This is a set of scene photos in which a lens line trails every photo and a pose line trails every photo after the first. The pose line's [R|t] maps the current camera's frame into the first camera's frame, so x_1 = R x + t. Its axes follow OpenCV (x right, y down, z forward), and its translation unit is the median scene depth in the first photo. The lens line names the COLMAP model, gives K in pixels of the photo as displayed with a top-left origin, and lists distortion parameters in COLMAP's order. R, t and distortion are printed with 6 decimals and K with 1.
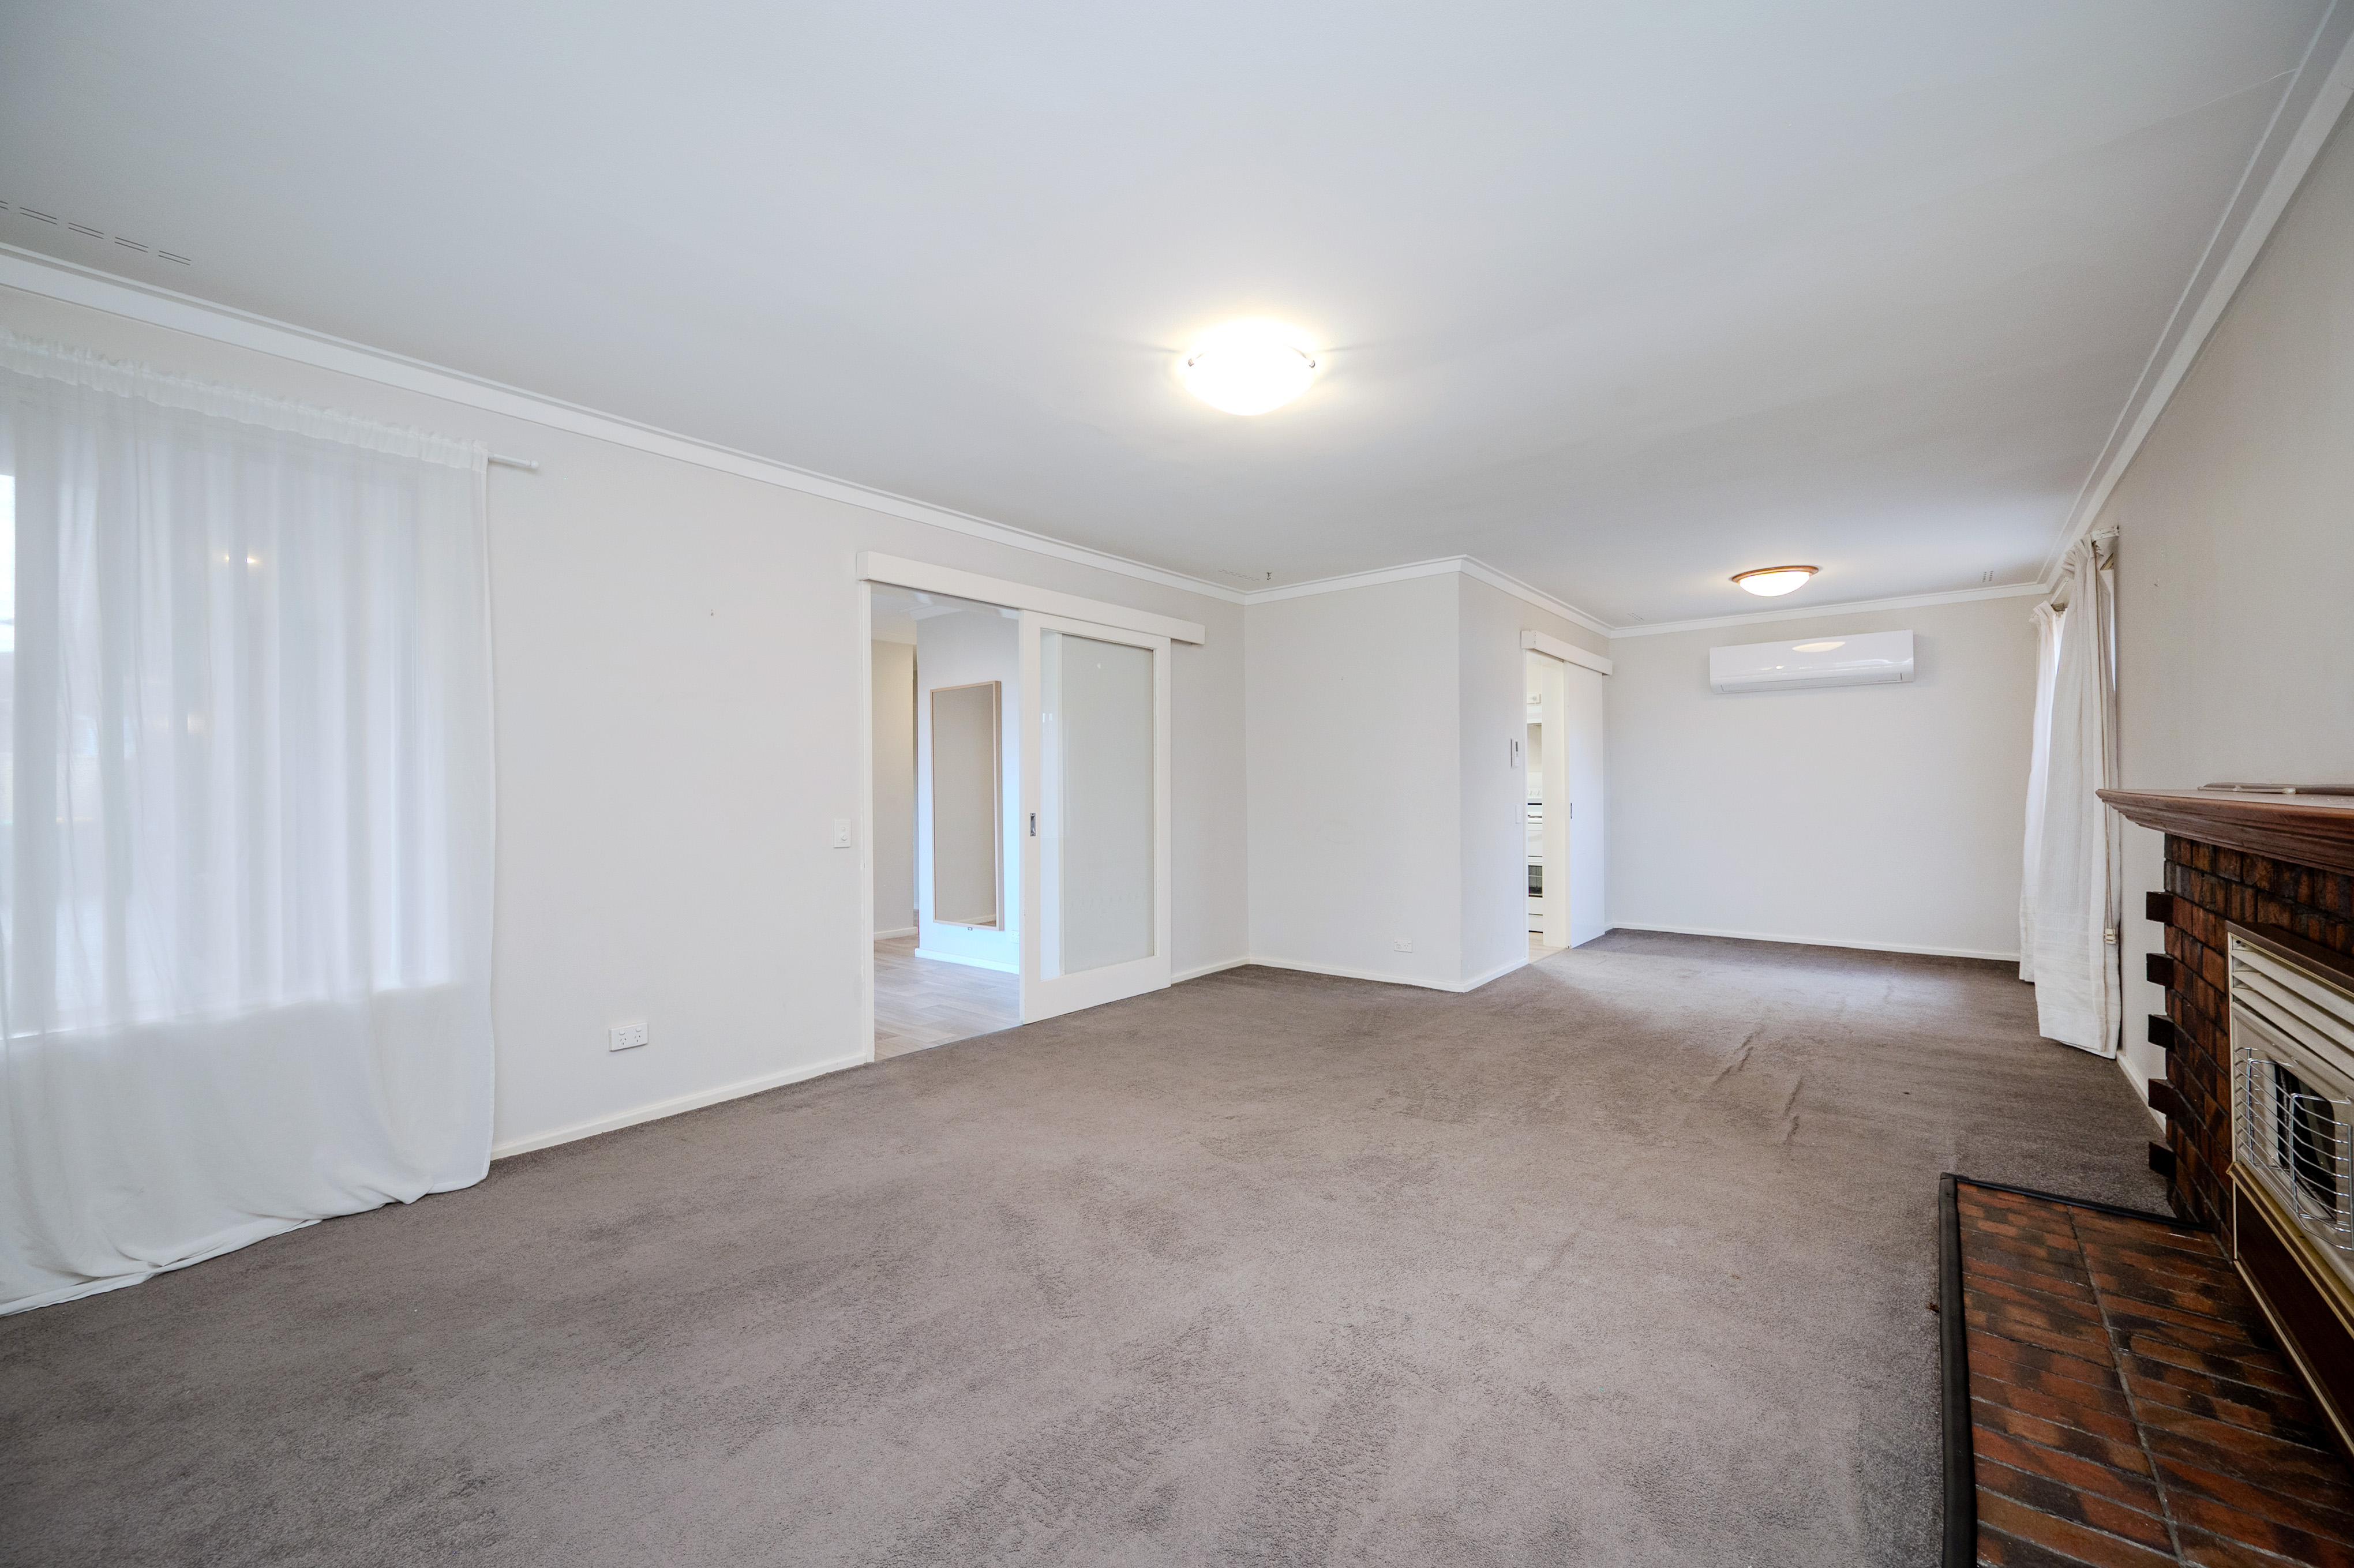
lens RADIAL K [[935.2, 0, 1178.1], [0, 935.2, 792.5], [0, 0, 1]] dist [-0.002080, -0.000248]
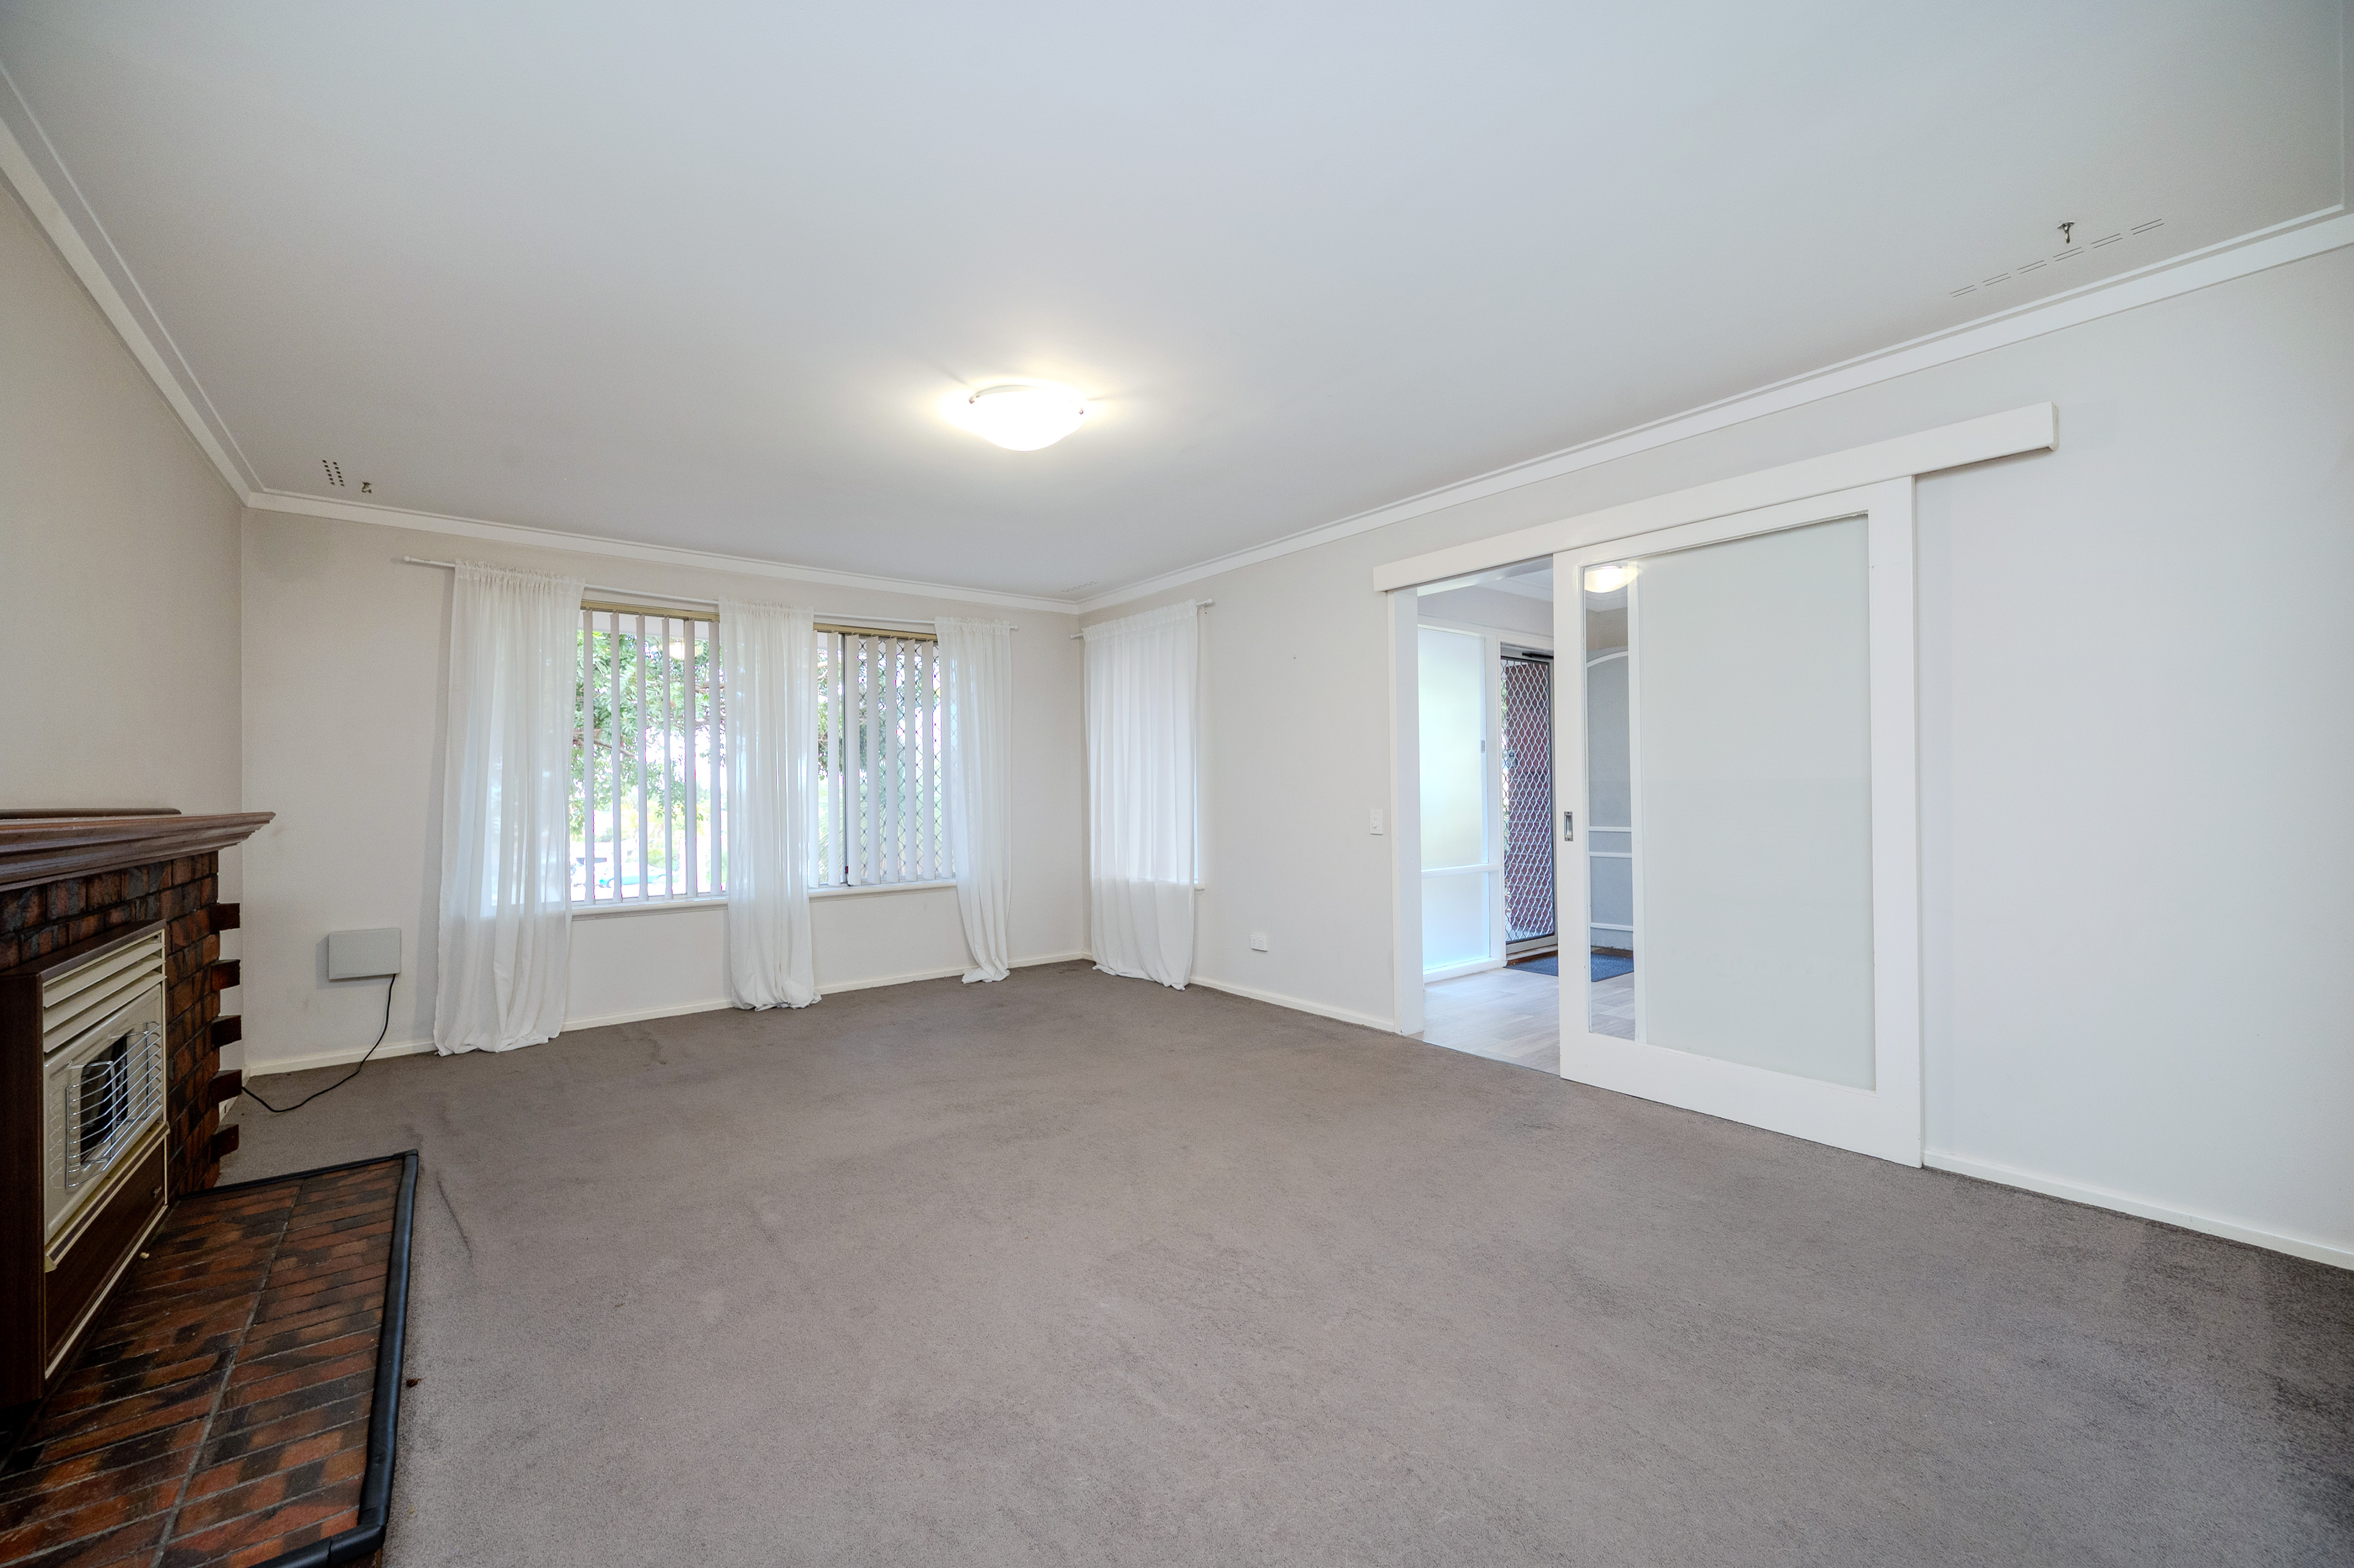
lens RADIAL K [[935.2, 0, 1178.1], [0, 935.2, 792.5], [0, 0, 1]] dist [-0.002080, -0.000248]
pose [[-0.221629, 0.014463, -0.975024, 1.566366], [0.014445, 0.999829, 0.011547, -0.017281], [0.975024, -0.011525, -0.221800, 1.991554]]
